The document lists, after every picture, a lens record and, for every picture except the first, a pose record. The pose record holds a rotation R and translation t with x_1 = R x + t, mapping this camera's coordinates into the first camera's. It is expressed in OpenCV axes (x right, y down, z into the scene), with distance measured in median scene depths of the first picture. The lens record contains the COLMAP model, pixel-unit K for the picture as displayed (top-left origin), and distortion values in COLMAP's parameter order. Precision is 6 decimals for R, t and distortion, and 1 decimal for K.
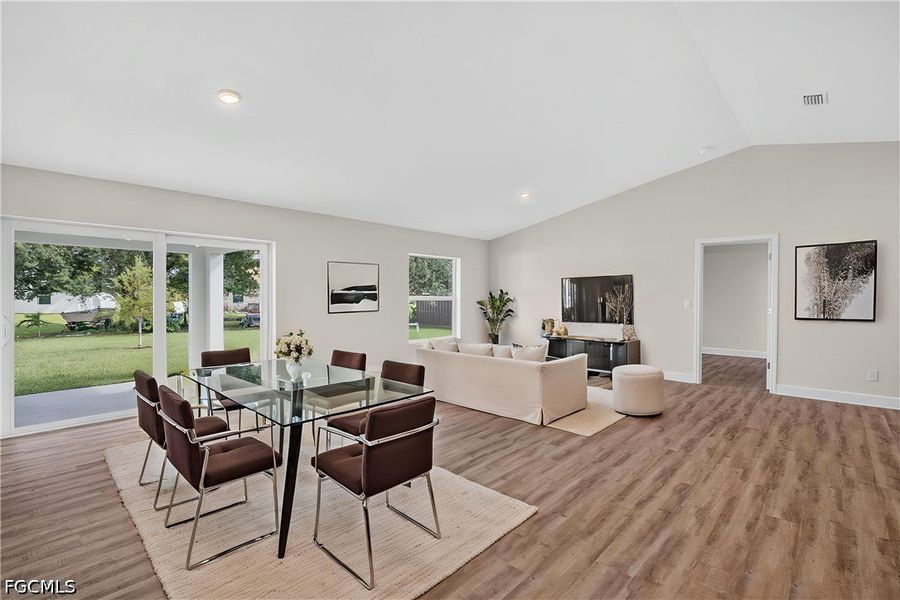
lens RADIAL K [[411.8, 0, 452.4], [0, 411.8, 298.2], [0, 0, 1]] dist [-0.000043, 0.000013]
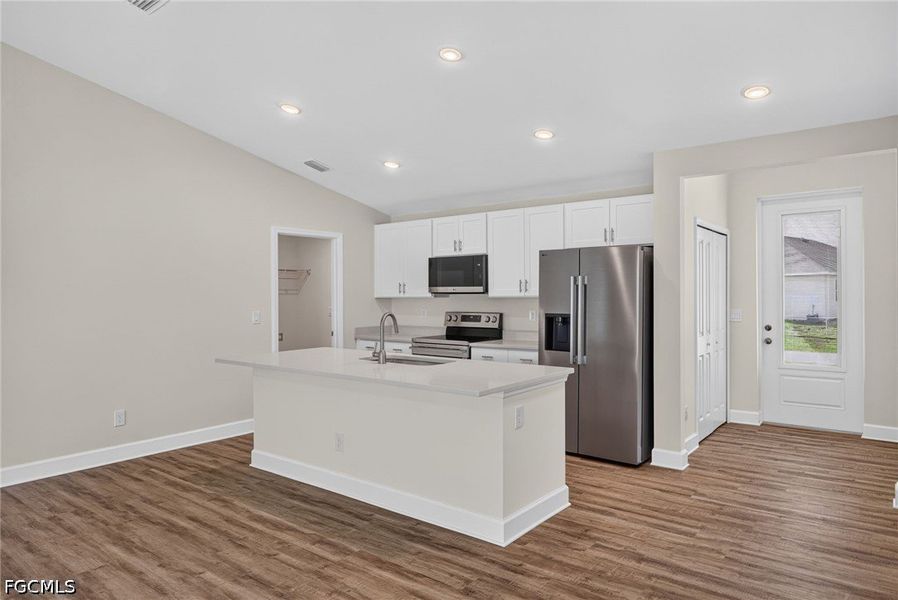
lens RADIAL K [[575.6, 0, 453.9], [0, 575.6, 299.1], [0, 0, 1]] dist [0.002207, 0.001722]
pose [[-0.086281, -0.009632, 0.996224, -0.045846], [0.010593, 0.999888, 0.010585, -0.037584], [-0.996215, 0.011466, -0.086169, 0.760538]]
